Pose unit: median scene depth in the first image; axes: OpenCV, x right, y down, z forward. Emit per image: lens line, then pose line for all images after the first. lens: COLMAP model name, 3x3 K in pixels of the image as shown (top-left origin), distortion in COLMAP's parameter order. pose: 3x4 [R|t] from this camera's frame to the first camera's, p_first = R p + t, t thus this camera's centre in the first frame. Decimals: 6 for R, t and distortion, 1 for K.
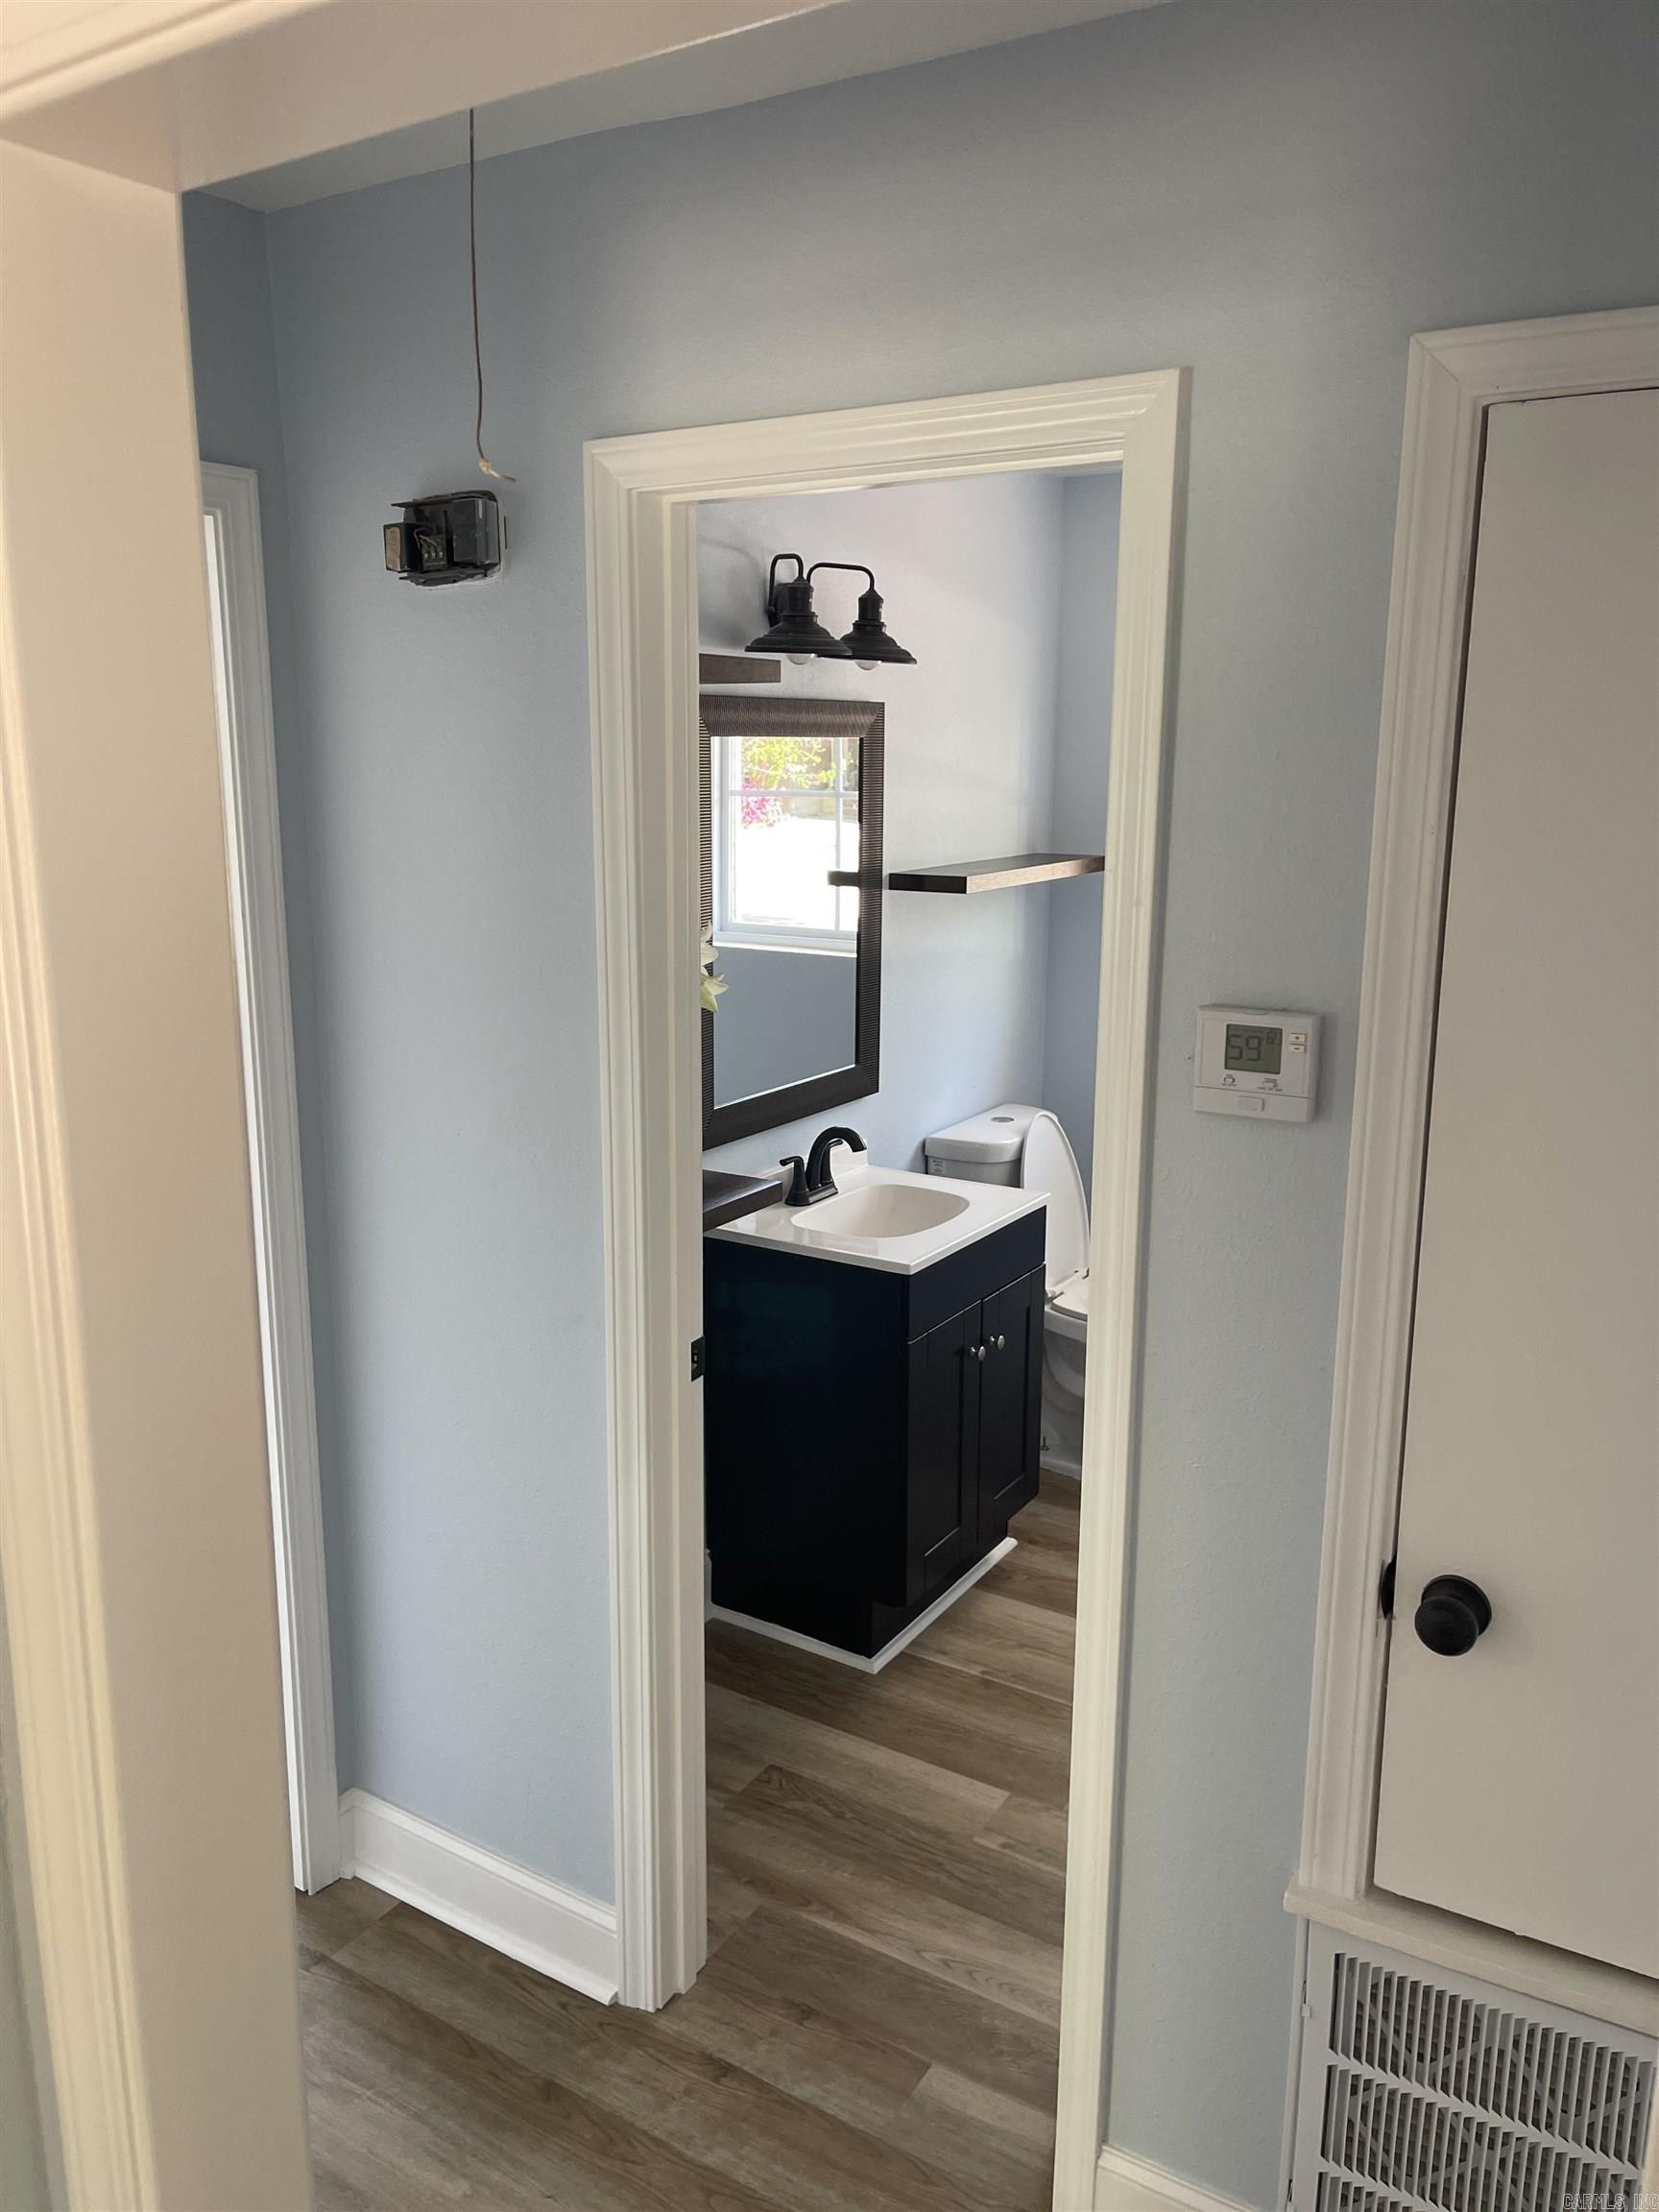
lens RADIAL K [[1660.4, 0, 824.8], [0, 1660.4, 1120.8], [0, 0, 1]] dist [0.063871, -0.087383]
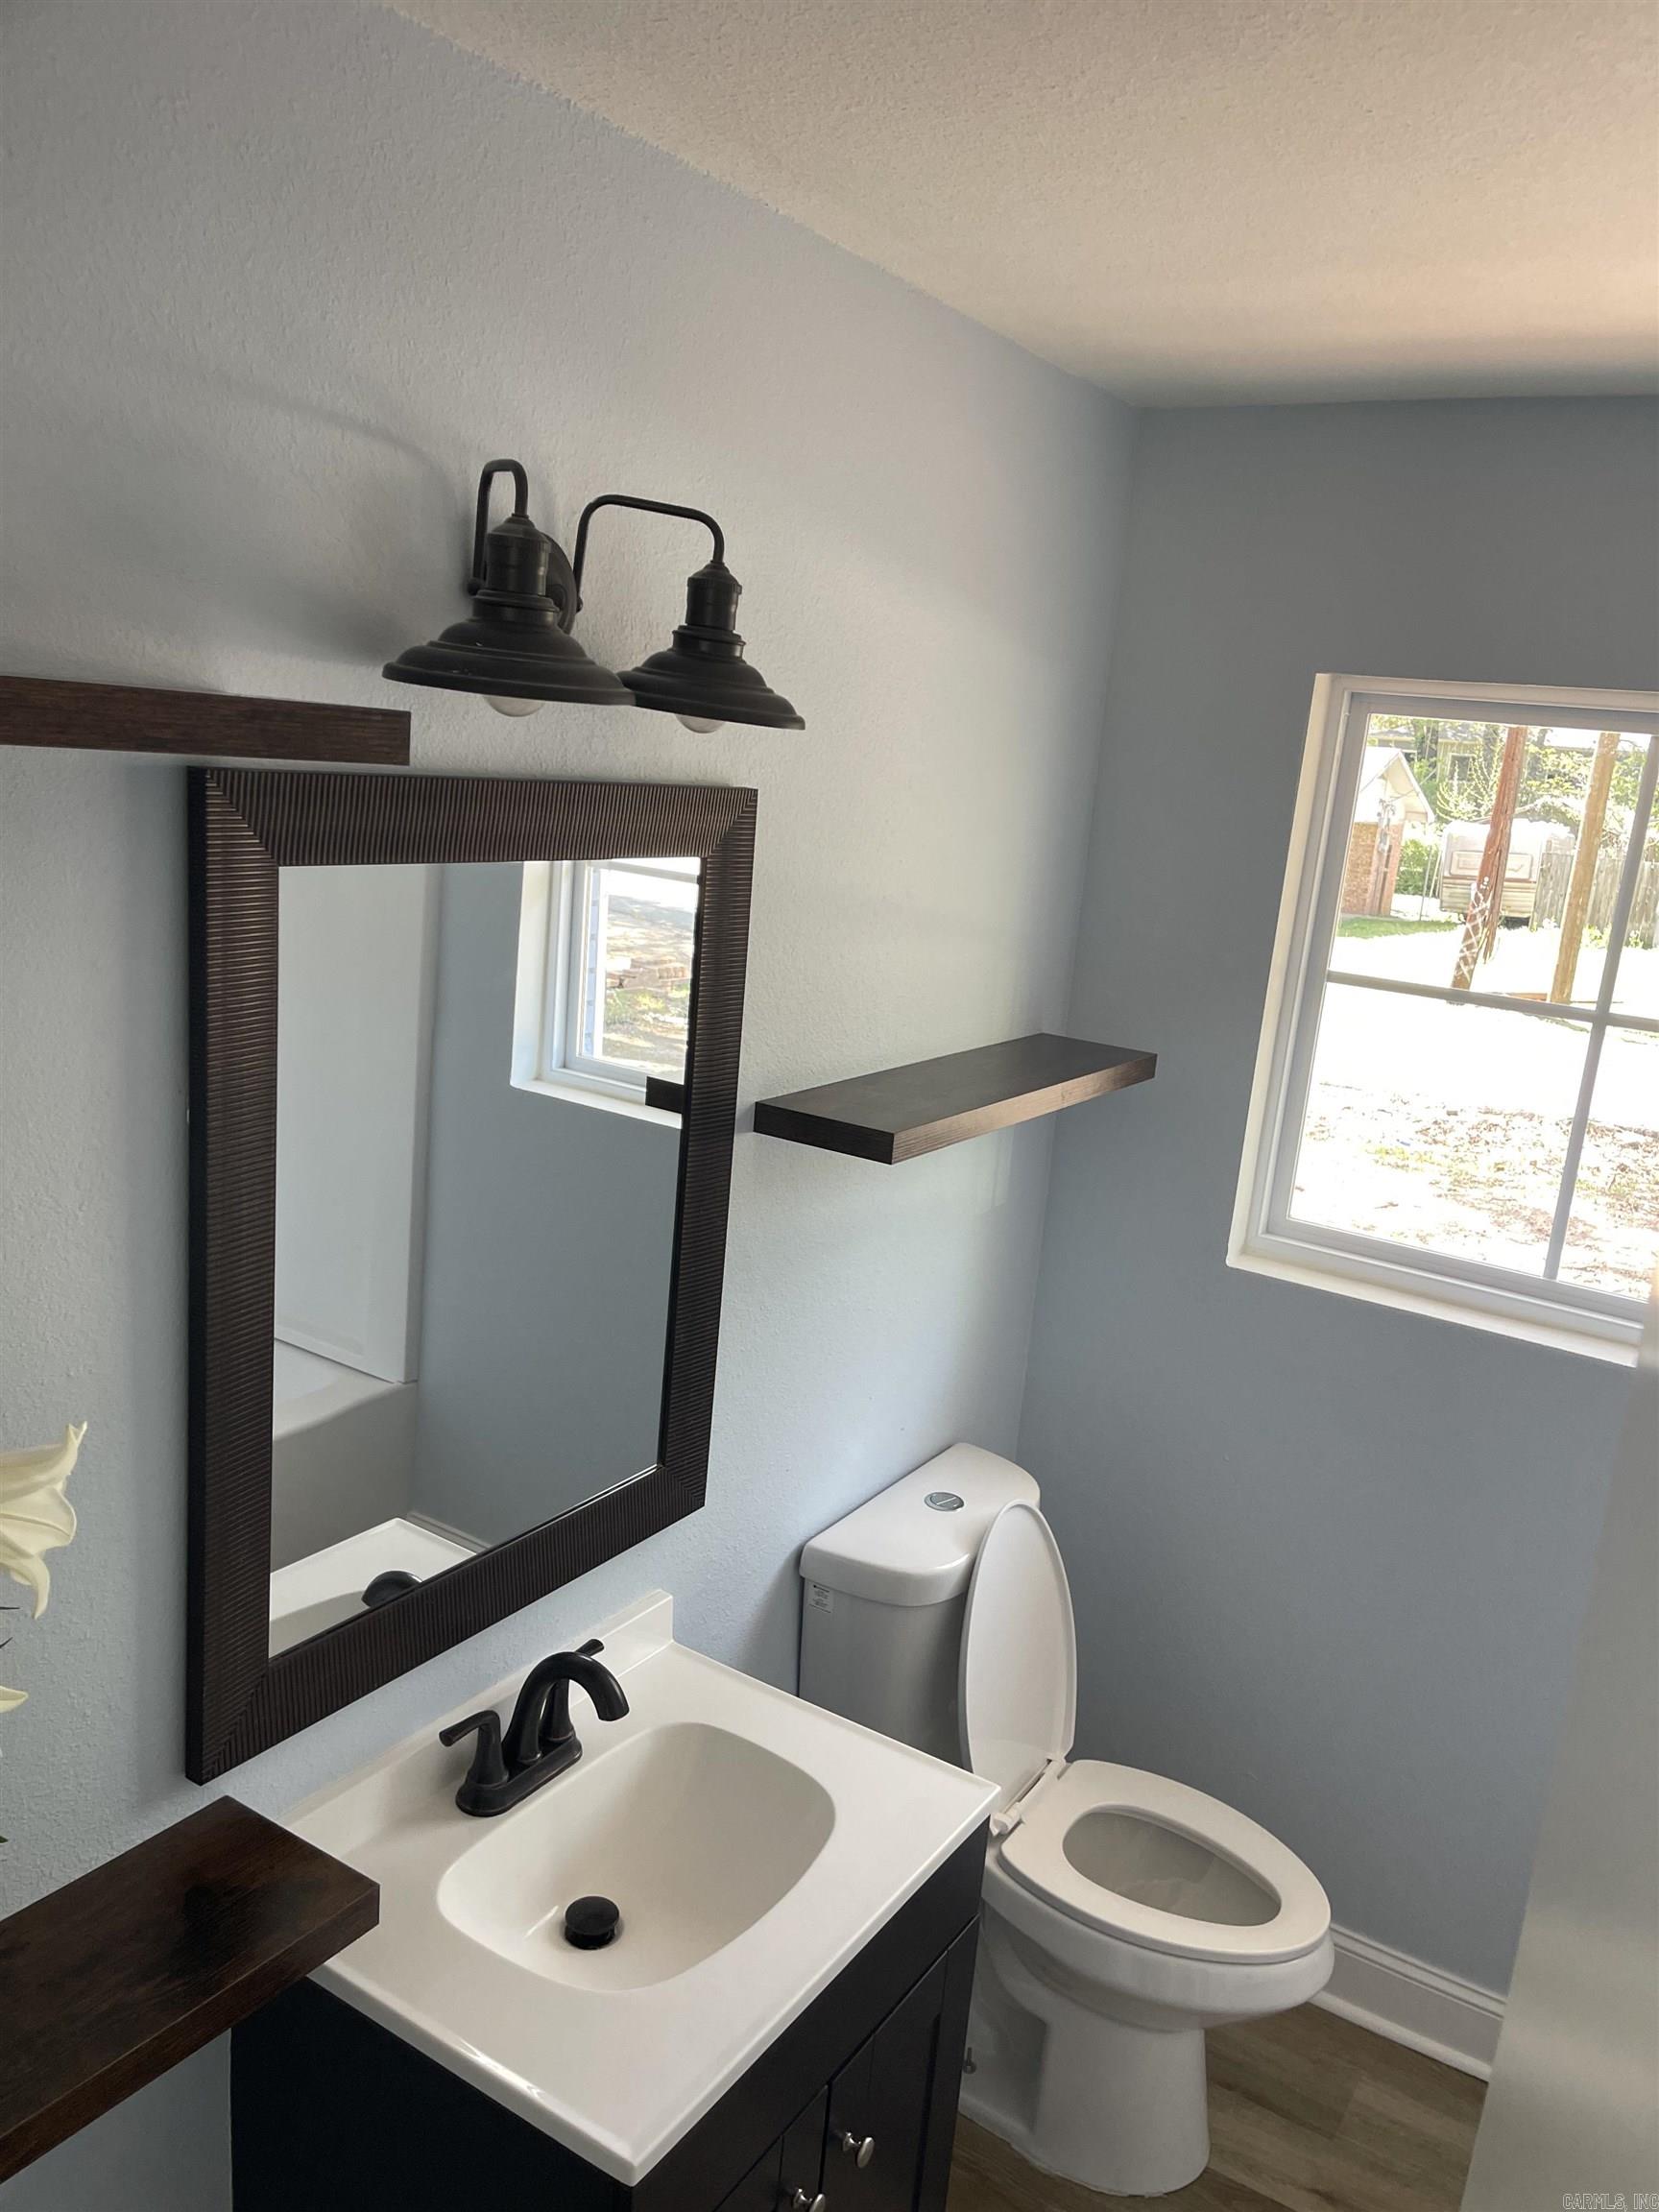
lens RADIAL K [[1652.0, 0, 854.2], [0, 1652.0, 1109.4], [0, 0, 1]] dist [0.064910, -0.079588]
pose [[0.996350, 0.084586, 0.011521, 0.071633], [-0.084590, 0.996416, -0.000190, -0.166108], [-0.011495, -0.000785, 0.999934, 0.525423]]
